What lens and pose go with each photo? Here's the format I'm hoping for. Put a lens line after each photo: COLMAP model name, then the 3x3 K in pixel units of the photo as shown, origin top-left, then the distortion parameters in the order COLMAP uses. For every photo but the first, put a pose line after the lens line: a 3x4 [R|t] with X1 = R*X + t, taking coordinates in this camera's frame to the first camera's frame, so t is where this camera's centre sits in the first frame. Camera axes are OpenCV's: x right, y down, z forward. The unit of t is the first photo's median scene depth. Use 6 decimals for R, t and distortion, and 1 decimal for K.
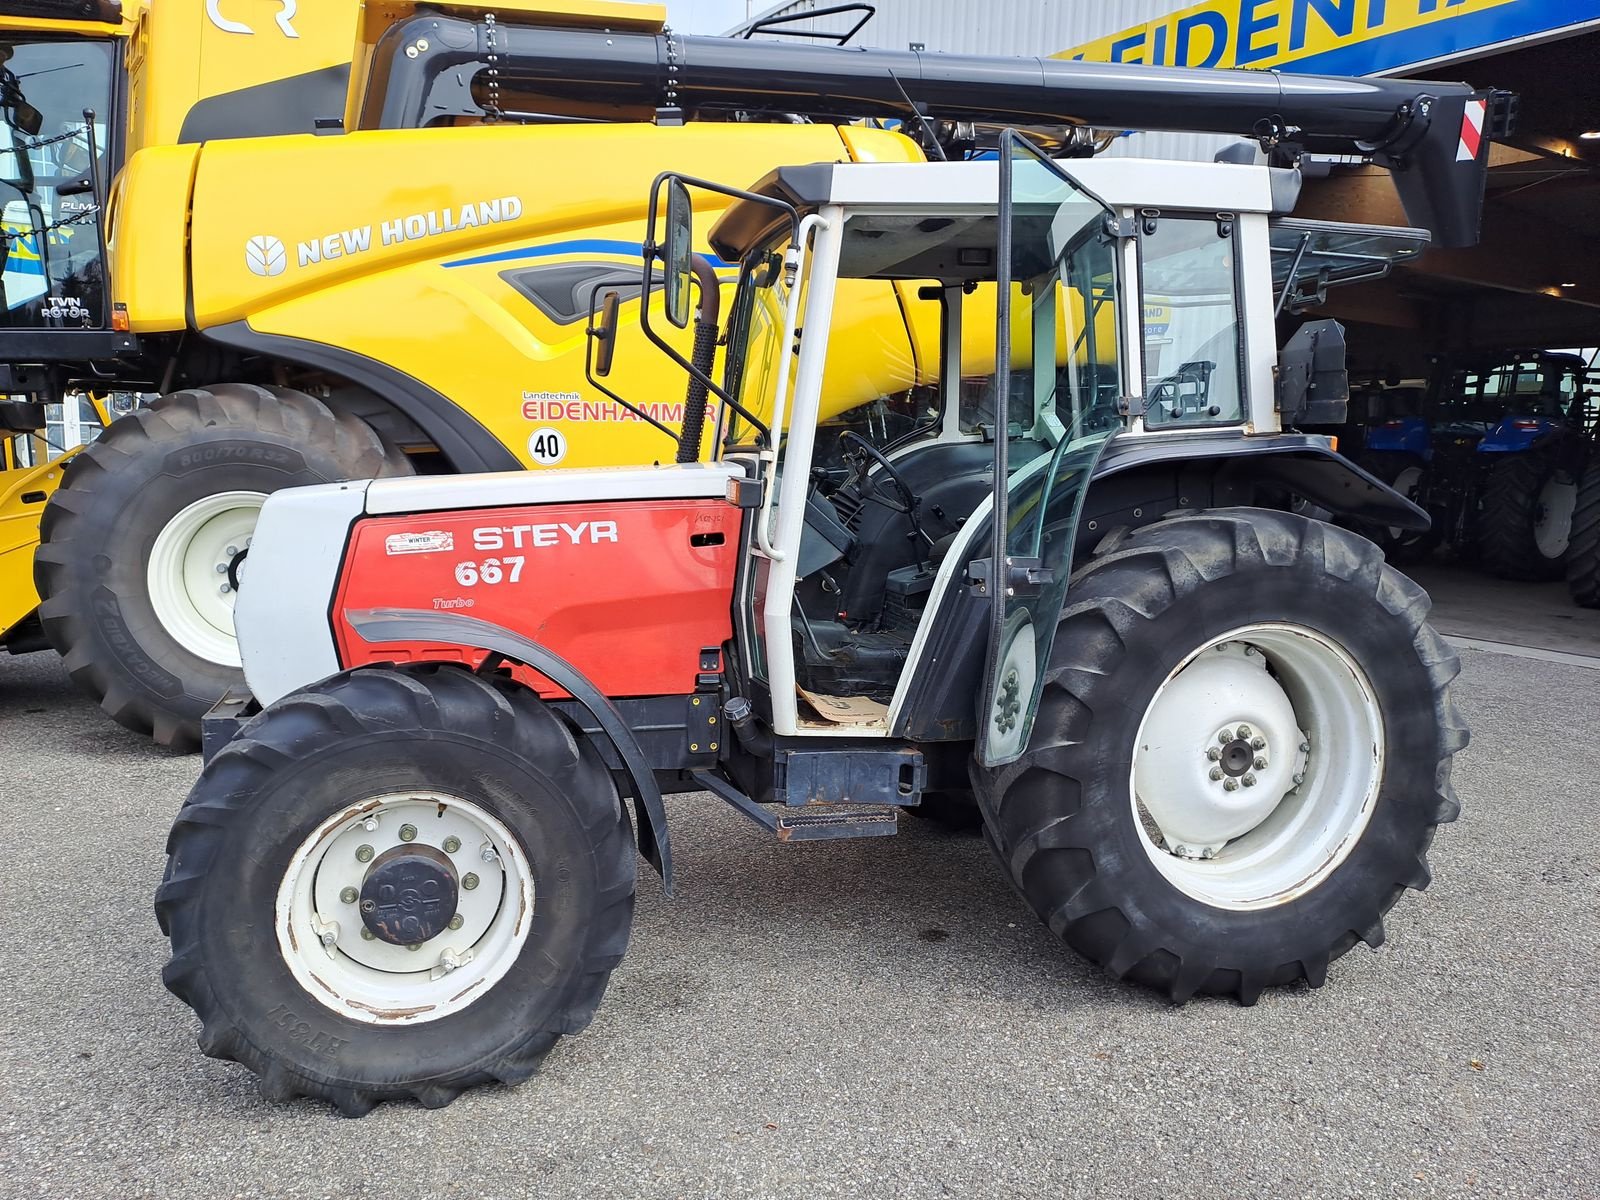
lens RADIAL K [[1173.0, 0, 779.9], [0, 1173.0, 592.8], [0, 0, 1]] dist [0.075287, -0.073796]
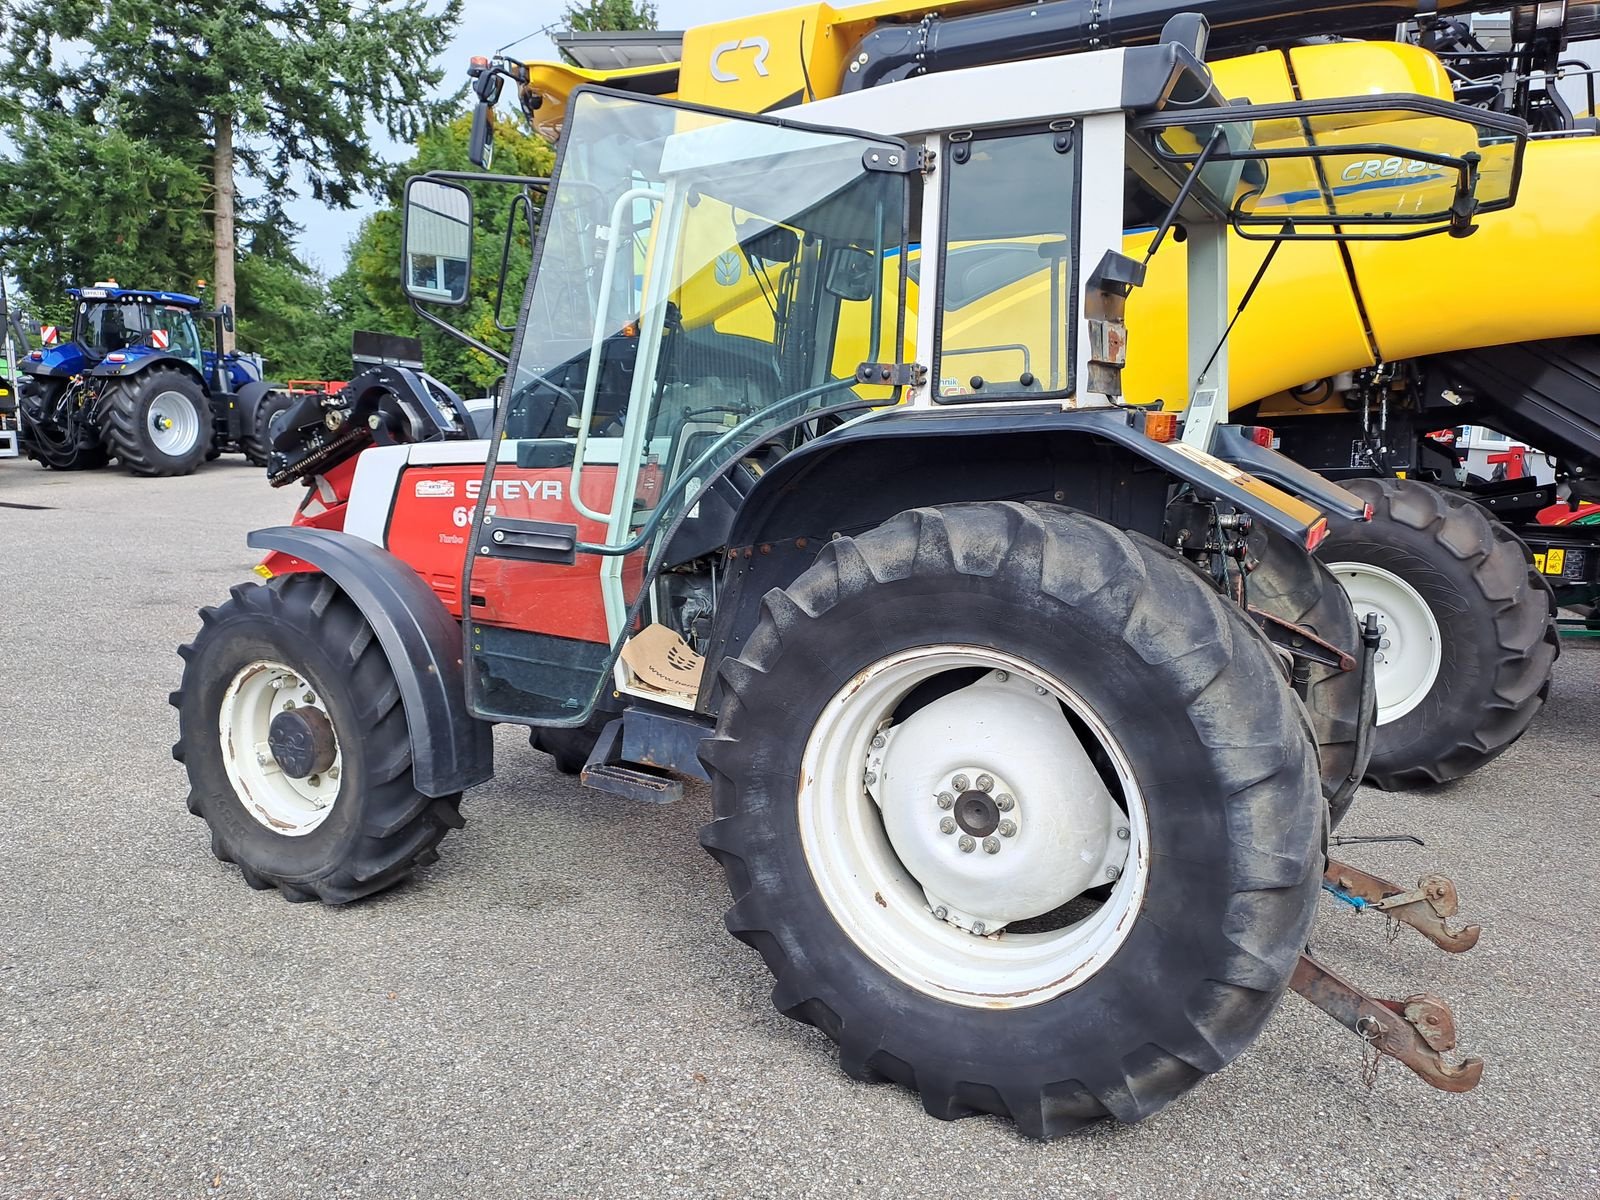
lens RADIAL K [[1173.0, 0, 796.6], [0, 1173.0, 609.5], [0, 0, 1]] dist [0.075287, -0.073796]
pose [[0.718031, 0.121583, -0.685310, 0.848821], [-0.111167, 0.992018, 0.059522, -0.032208], [0.687076, 0.033445, 0.725815, 0.342871]]
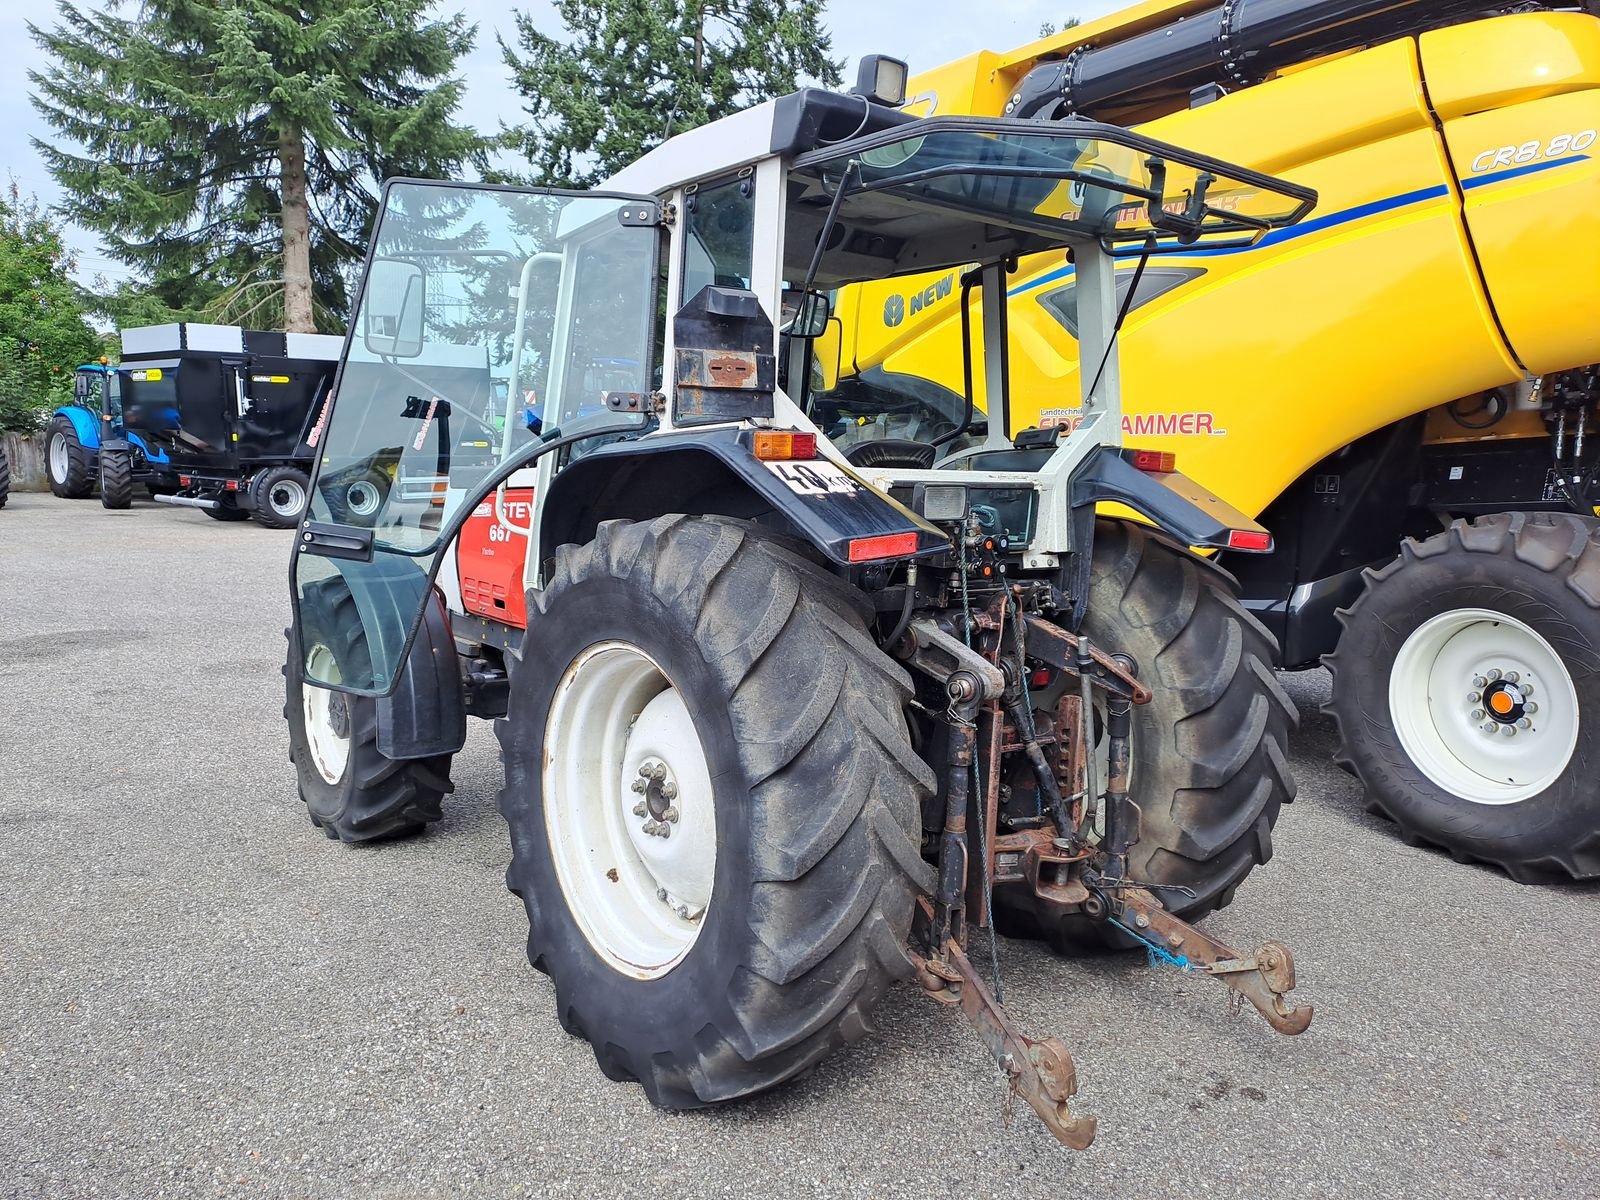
lens RADIAL K [[1173.0, 0, 786.4], [0, 1173.0, 593.0], [0, 0, 1]] dist [0.075287, -0.073796]
pose [[0.395642, 0.107150, -0.912133, 1.228498], [-0.132916, 0.989395, 0.058573, -0.076666], [0.908736, 0.098062, 0.405688, 0.739117]]
